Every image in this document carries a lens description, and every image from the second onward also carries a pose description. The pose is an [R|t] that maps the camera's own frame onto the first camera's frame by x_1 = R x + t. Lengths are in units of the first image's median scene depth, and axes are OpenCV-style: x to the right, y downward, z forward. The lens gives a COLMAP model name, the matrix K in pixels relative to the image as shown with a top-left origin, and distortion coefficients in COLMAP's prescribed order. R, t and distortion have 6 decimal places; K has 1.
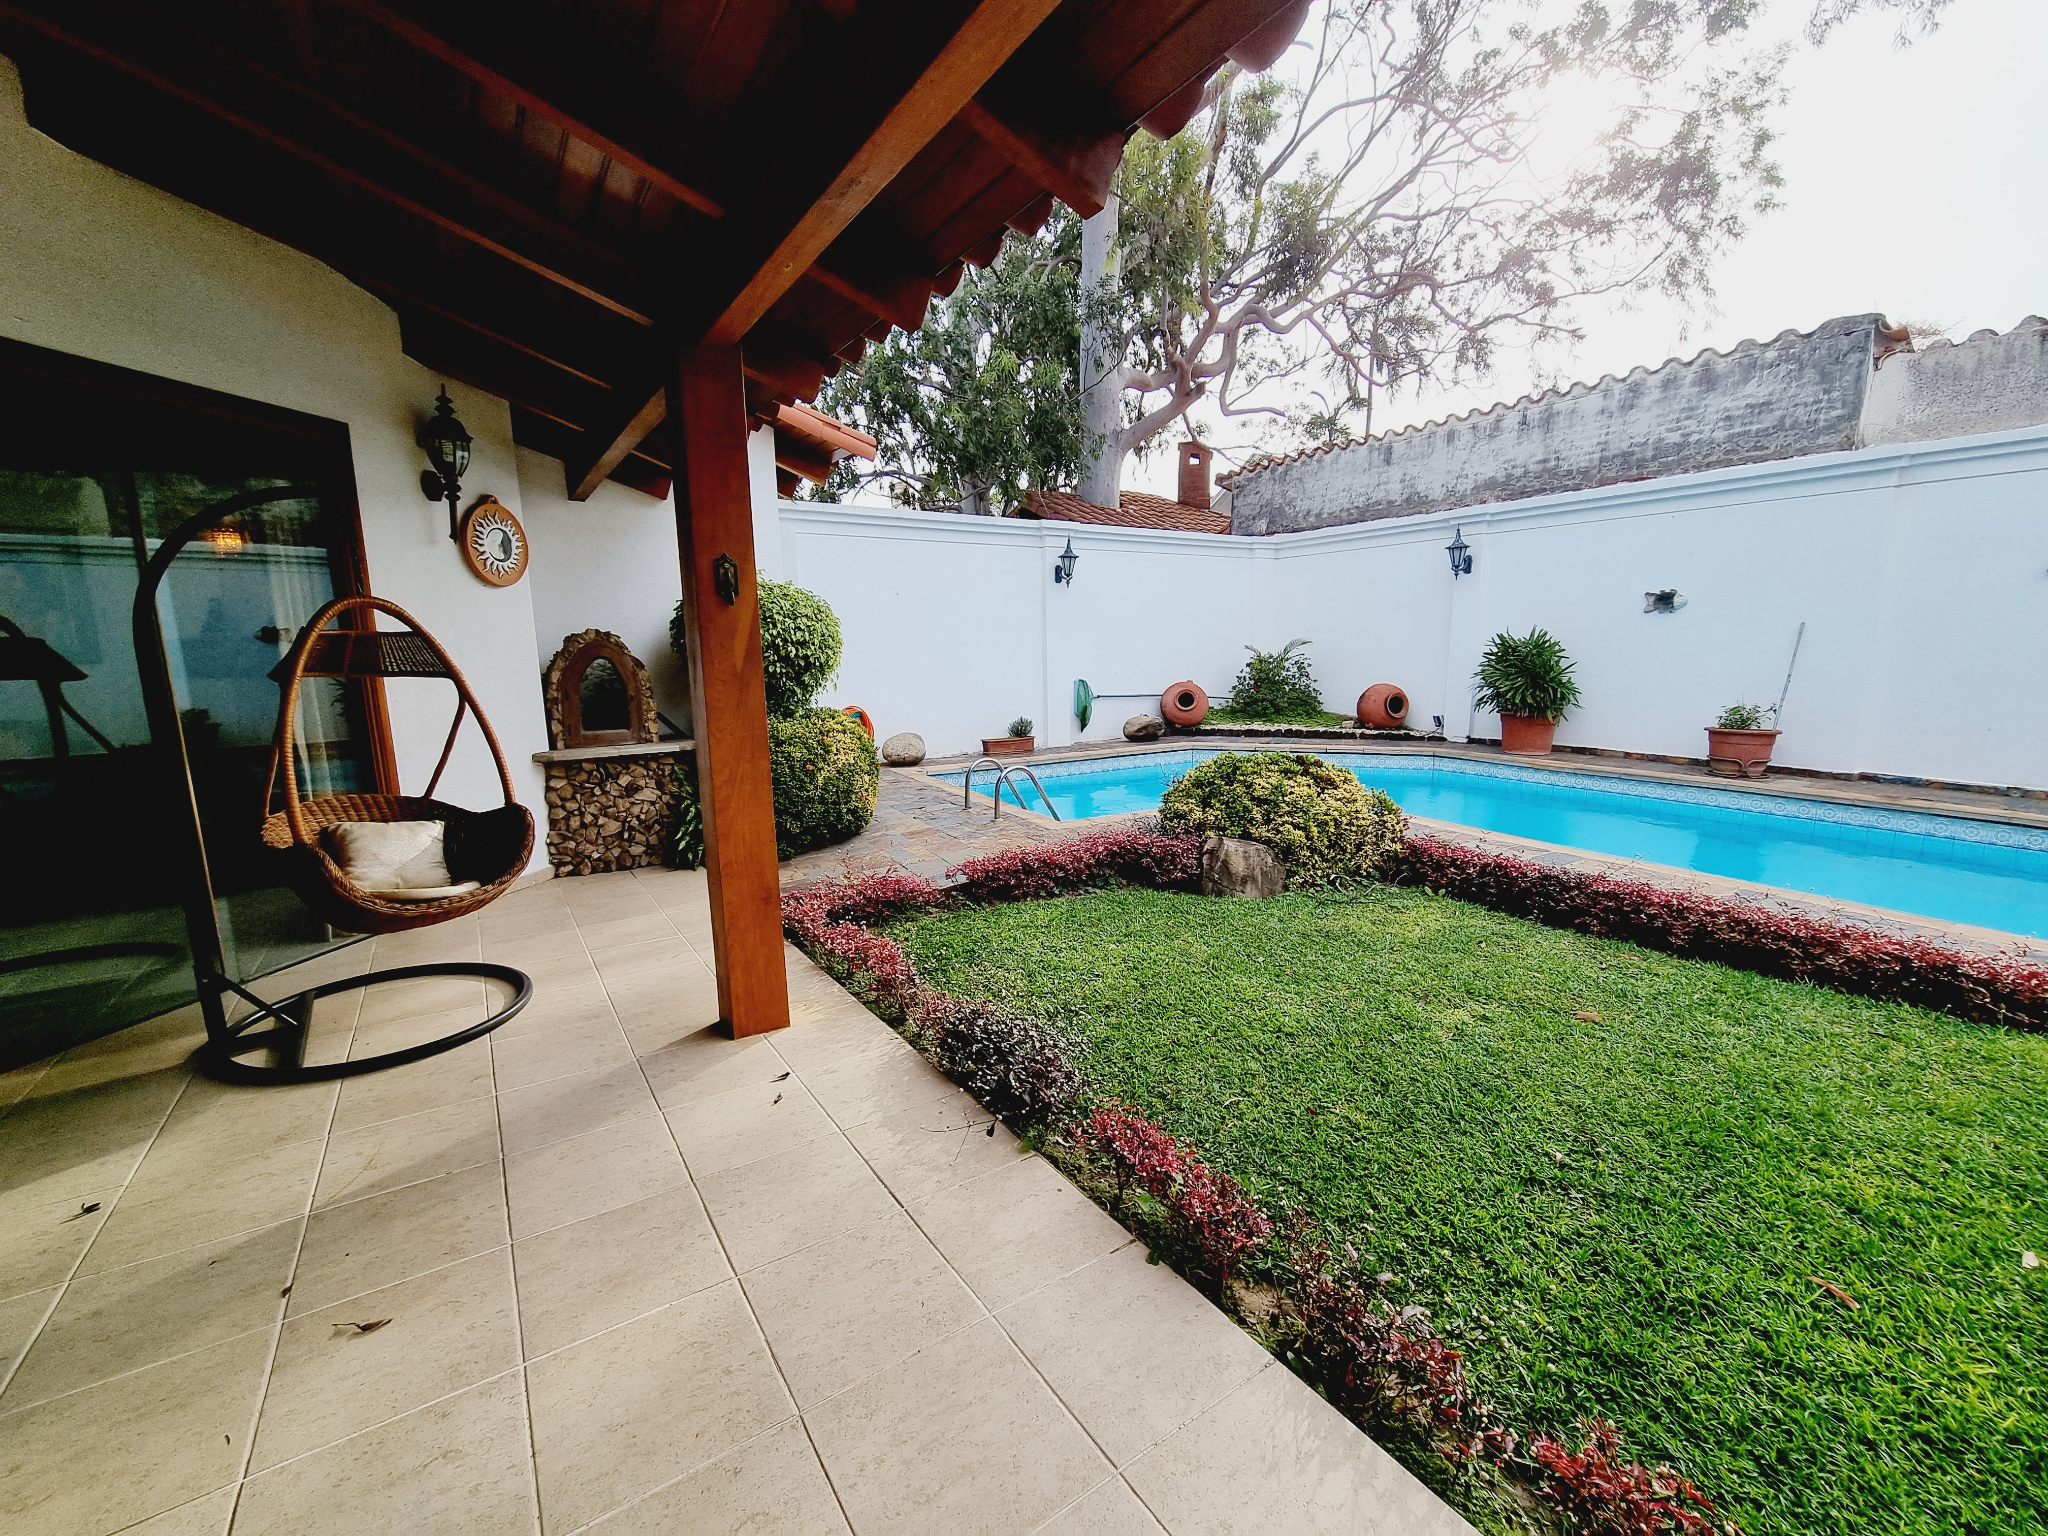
lens RADIAL K [[842.1, 0, 1019.3], [0, 842.1, 777.3], [0, 0, 1]] dist [0.017122, -0.006129]
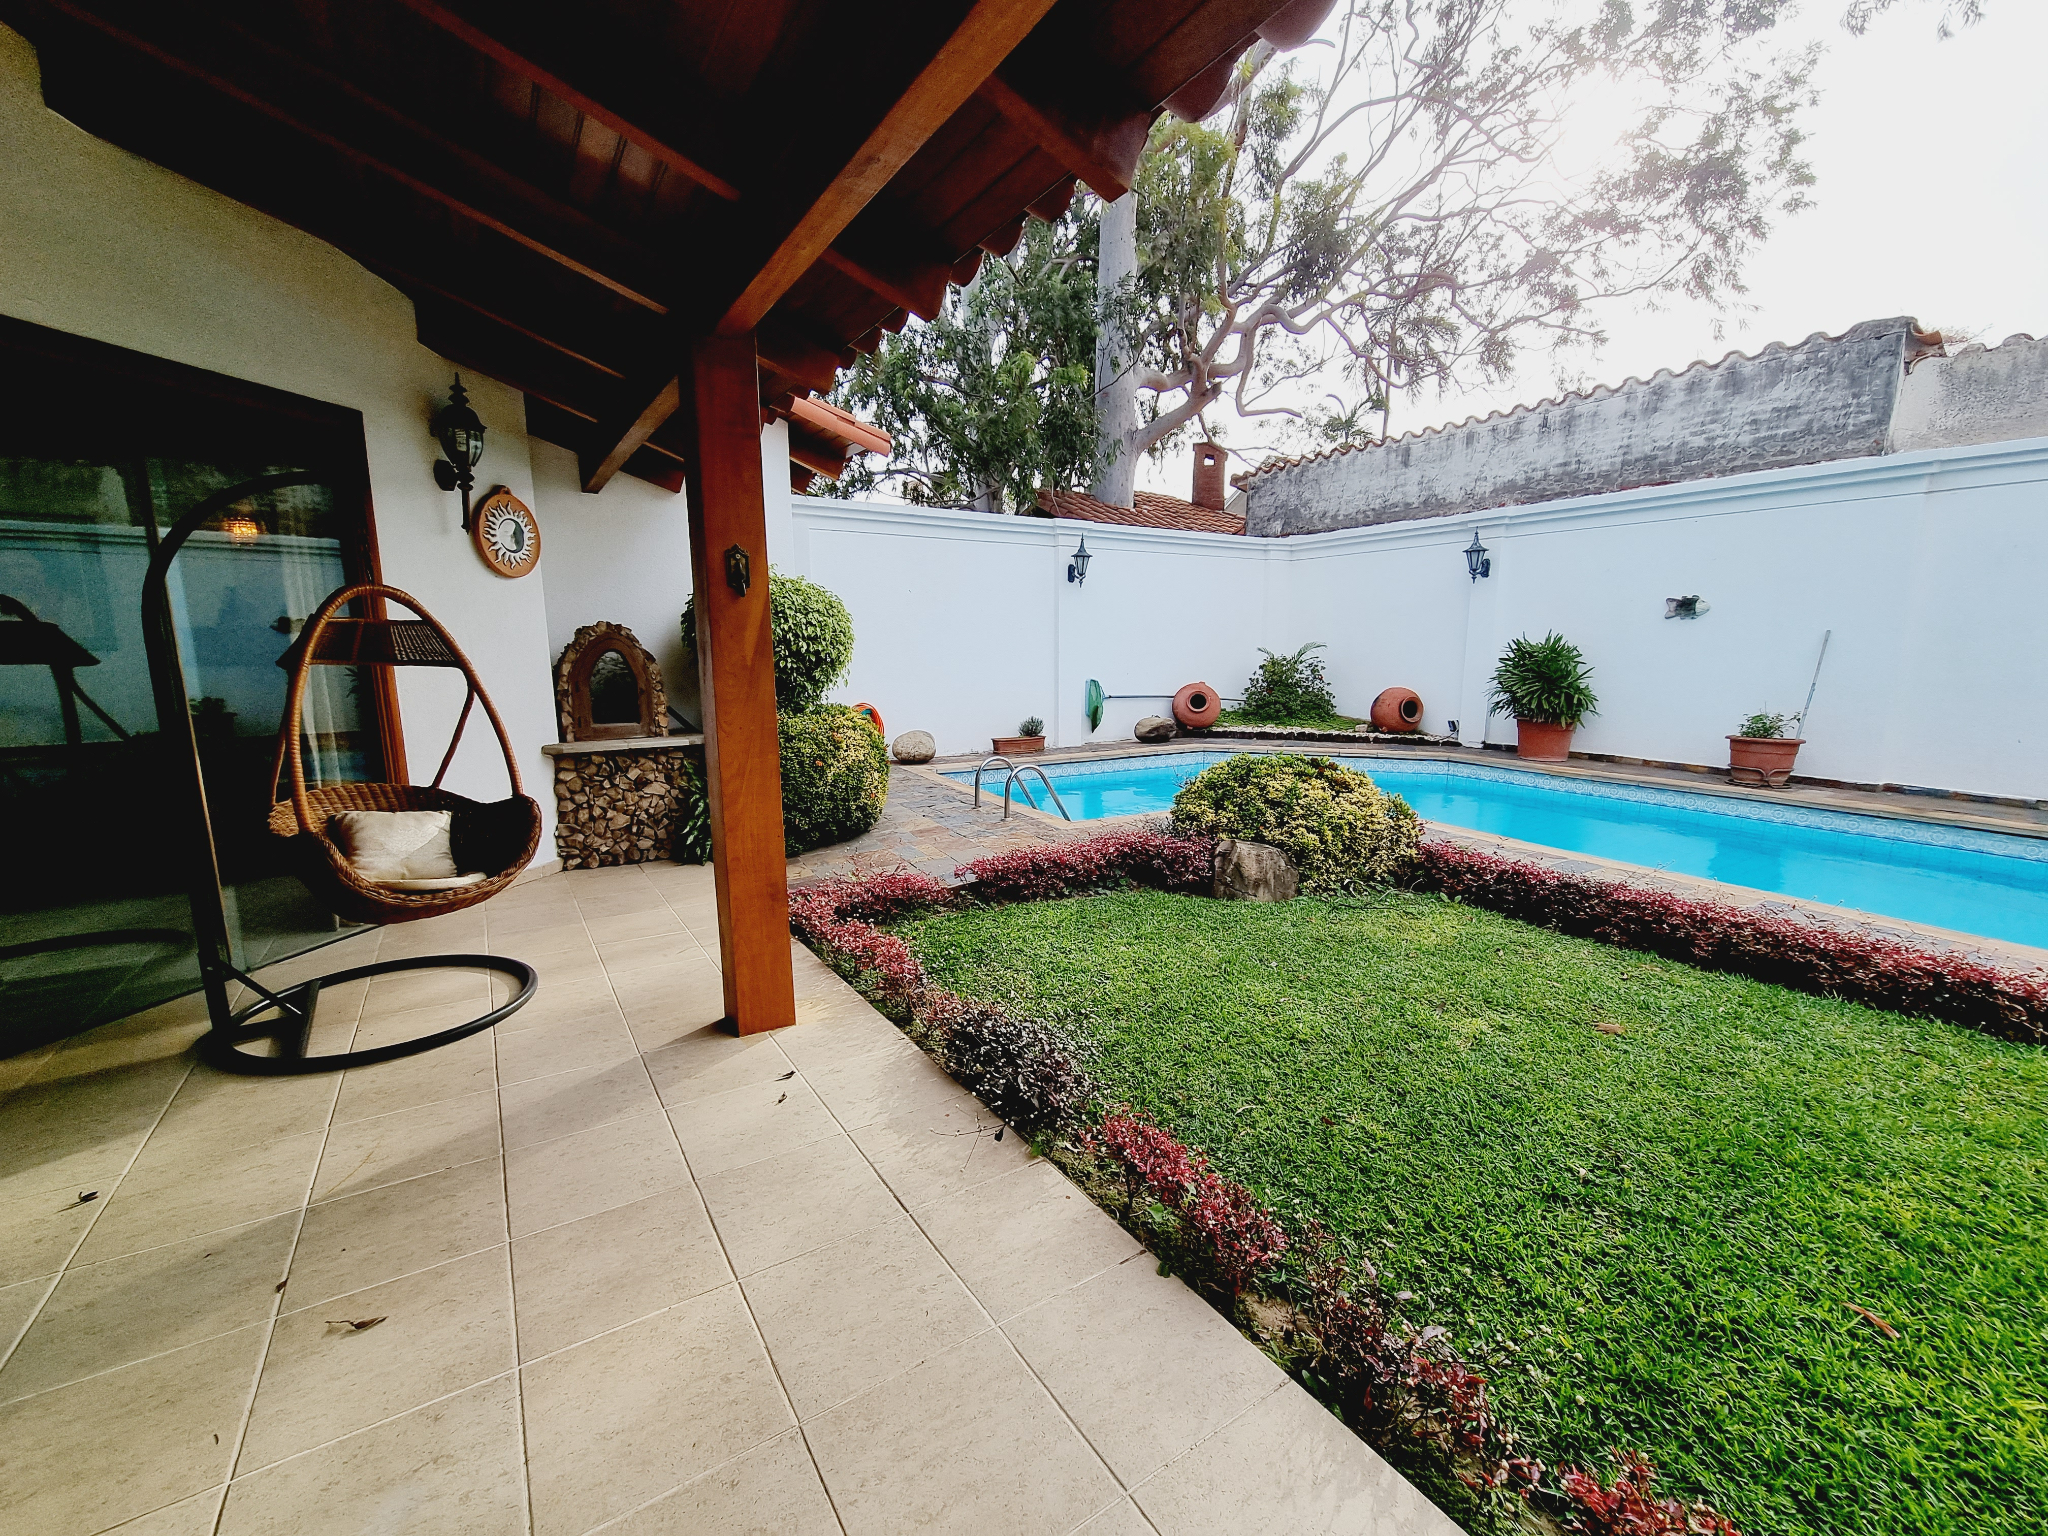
lens RADIAL K [[842.1, 0, 1019.3], [0, 842.1, 777.3], [0, 0, 1]] dist [0.017122, -0.006129]
pose [[0.999848, 0.013803, -0.010645, -0.002257], [-0.013805, 0.999905, -0.000092, 0.001489], [0.010642, 0.000239, 0.999943, 0.009507]]
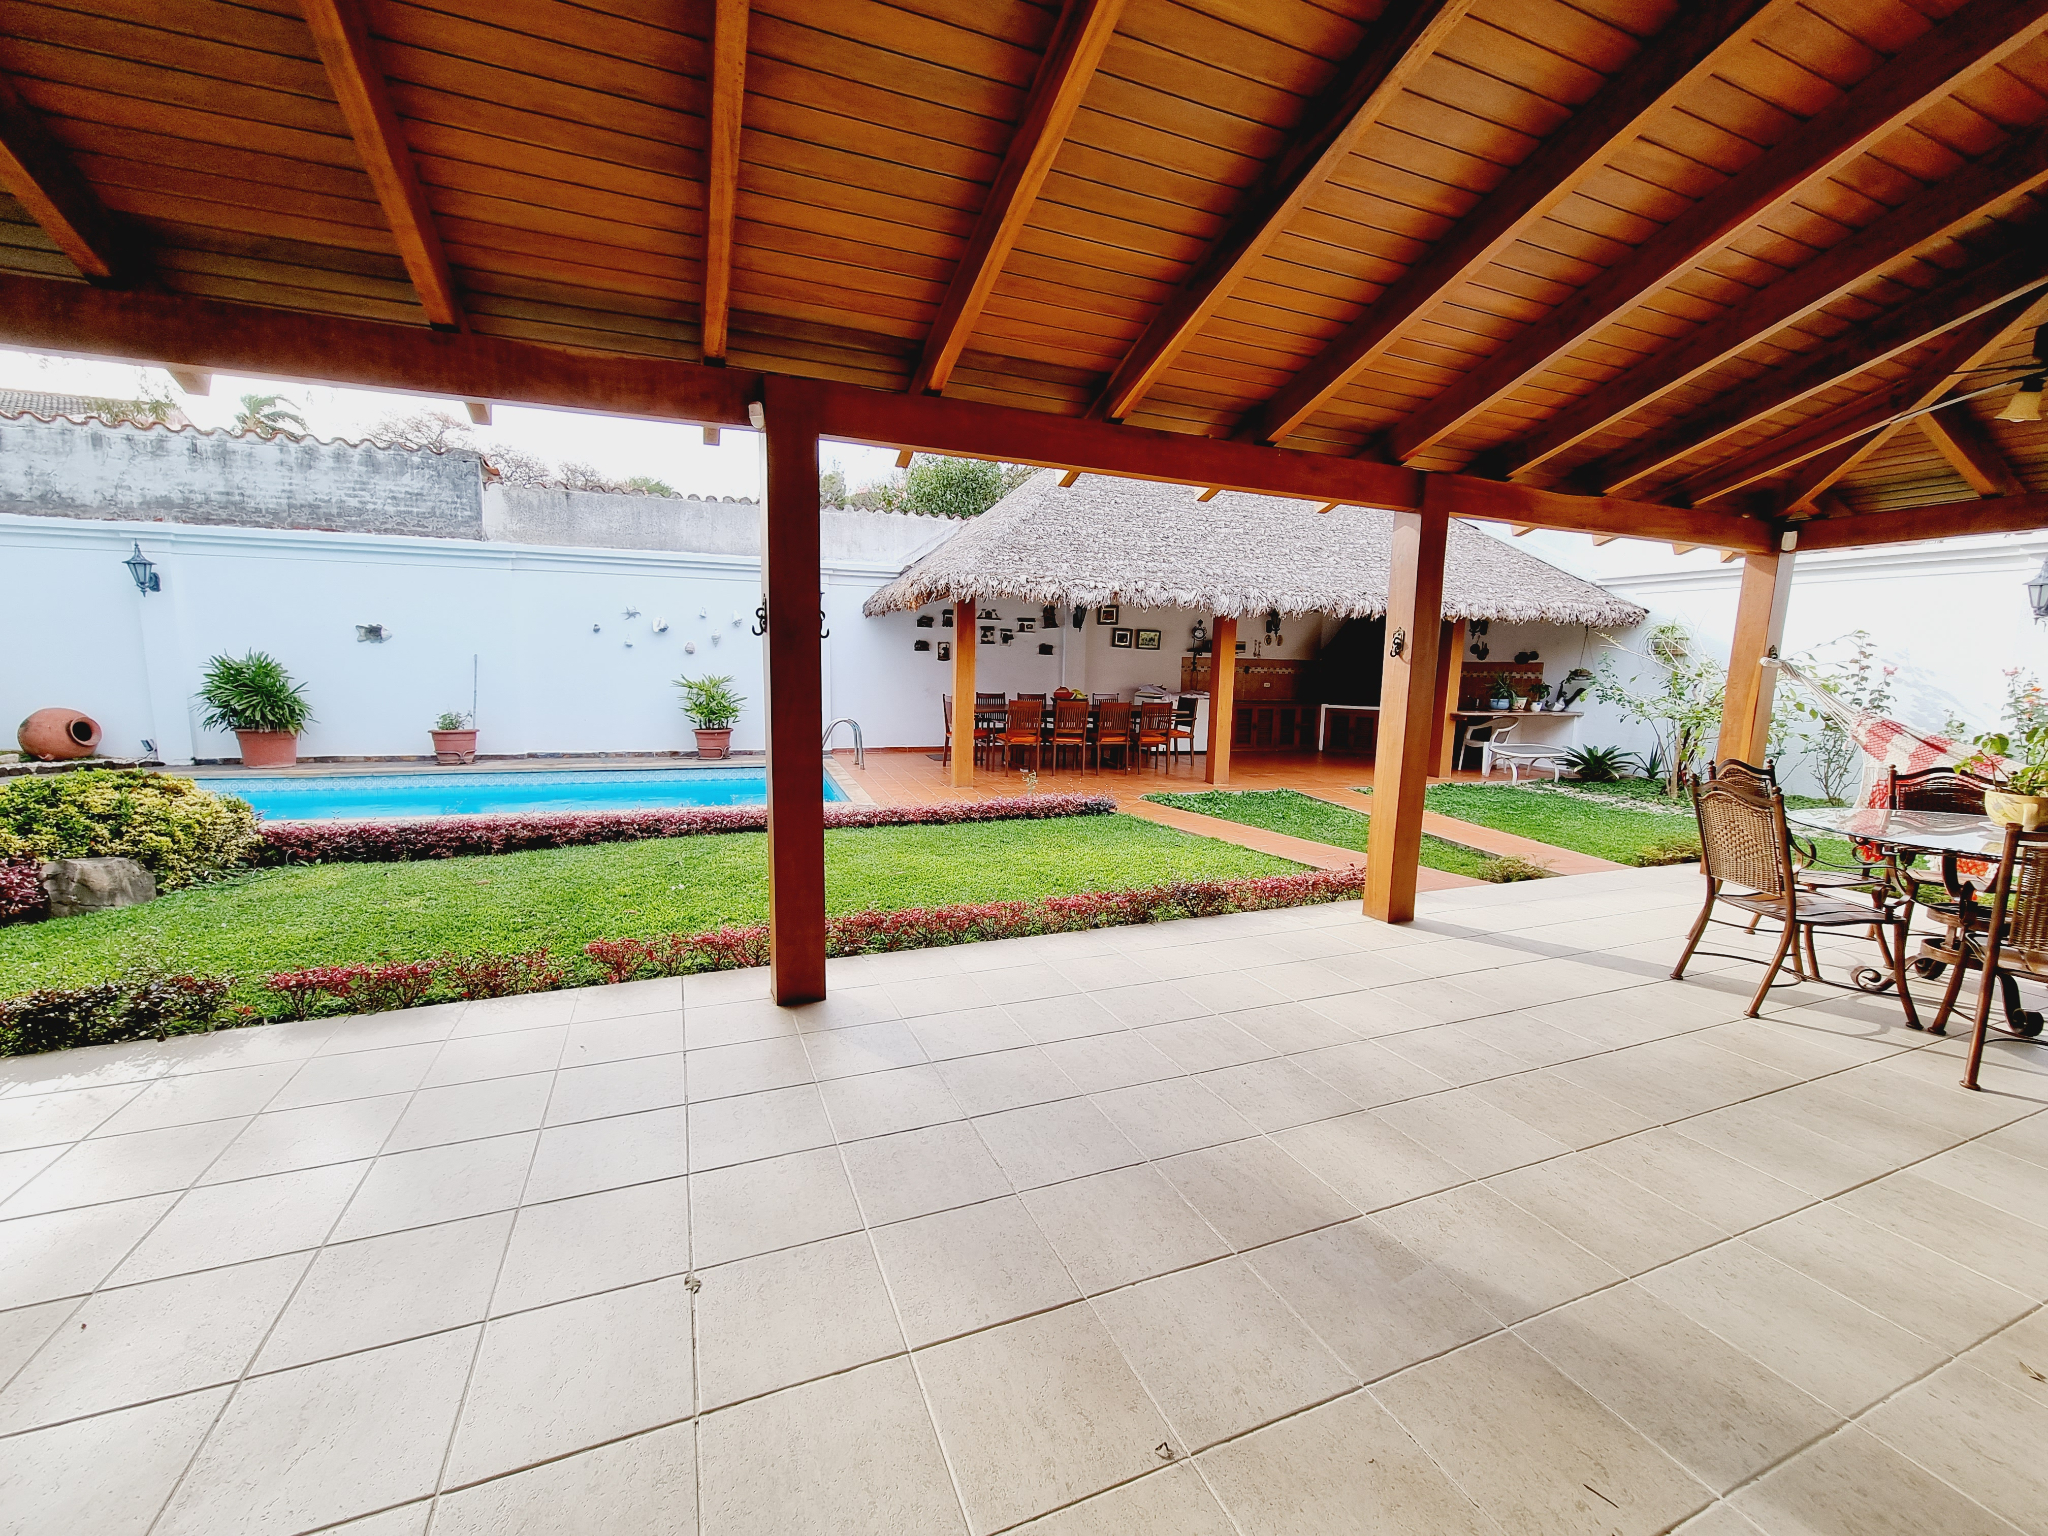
lens RADIAL K [[842.1, 0, 1019.3], [0, 842.1, 777.3], [0, 0, 1]] dist [0.017122, -0.006129]
pose [[0.209158, -0.112727, 0.971363, -0.479844], [0.139241, 0.986645, 0.084519, 0.048656], [-0.967918, 0.117576, 0.222061, -0.296916]]
